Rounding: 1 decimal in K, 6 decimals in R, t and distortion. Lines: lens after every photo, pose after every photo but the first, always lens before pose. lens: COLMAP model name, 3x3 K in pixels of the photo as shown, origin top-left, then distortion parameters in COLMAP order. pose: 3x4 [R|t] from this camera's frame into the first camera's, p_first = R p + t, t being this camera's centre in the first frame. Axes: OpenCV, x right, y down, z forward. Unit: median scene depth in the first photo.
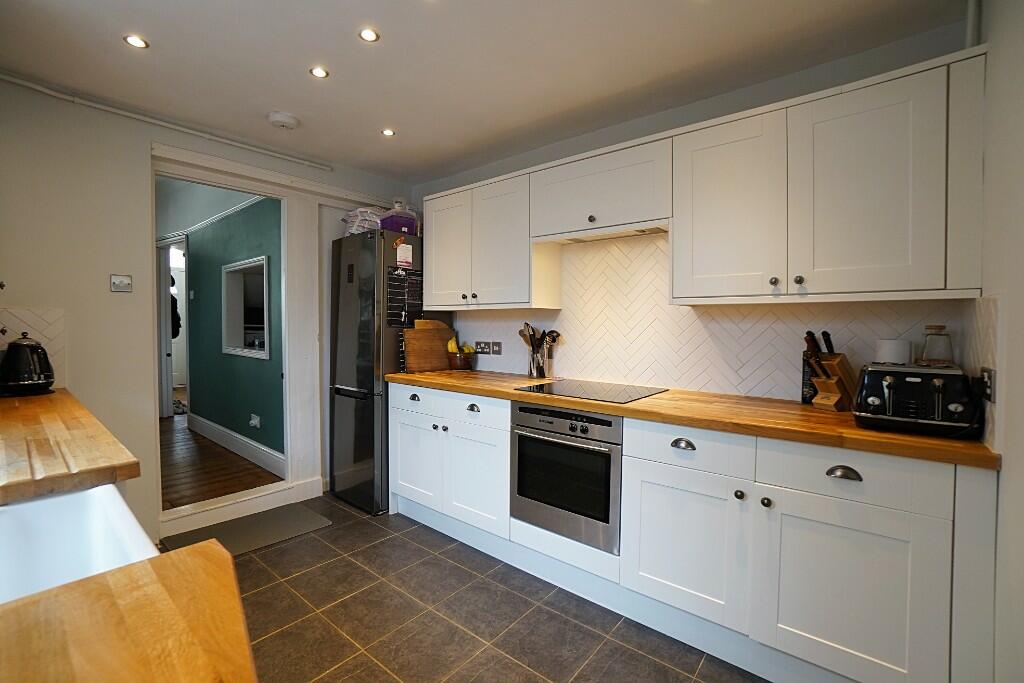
lens RADIAL K [[452.3, 0, 493.4], [0, 452.3, 327.7], [0, 0, 1]] dist [-0.032701, 0.006345]
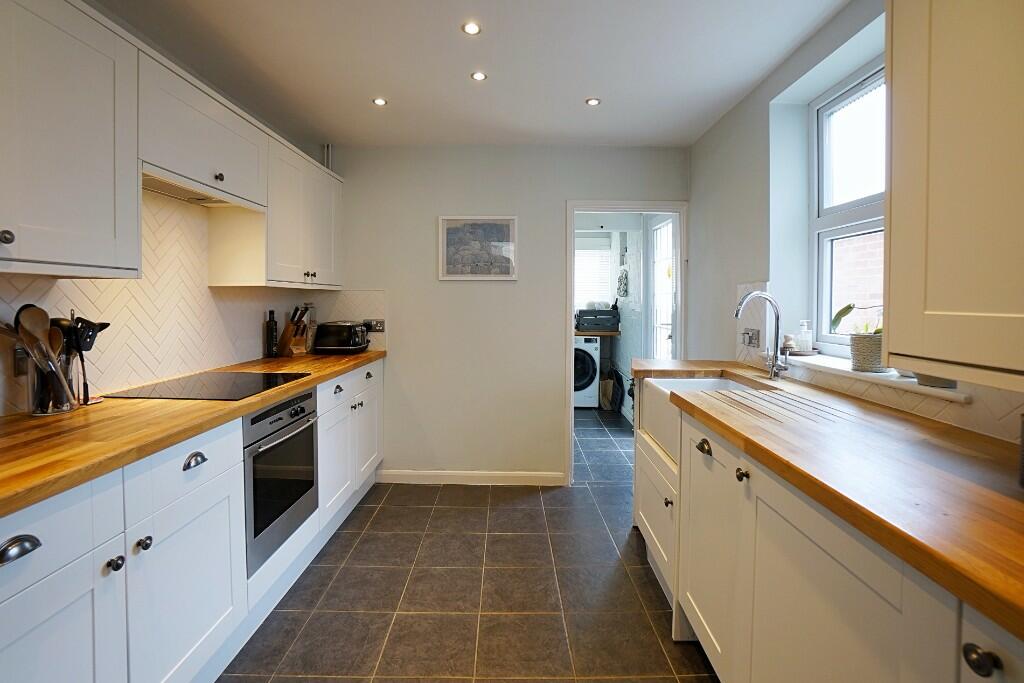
lens RADIAL K [[452.3, 0, 511.7], [0, 452.3, 307.0], [0, 0, 1]] dist [-0.032701, 0.006345]
pose [[-0.637480, -0.014939, 0.770322, -0.768168], [0.009858, 0.999572, 0.027542, -0.021442], [-0.770404, 0.025151, -0.637060, 1.135865]]
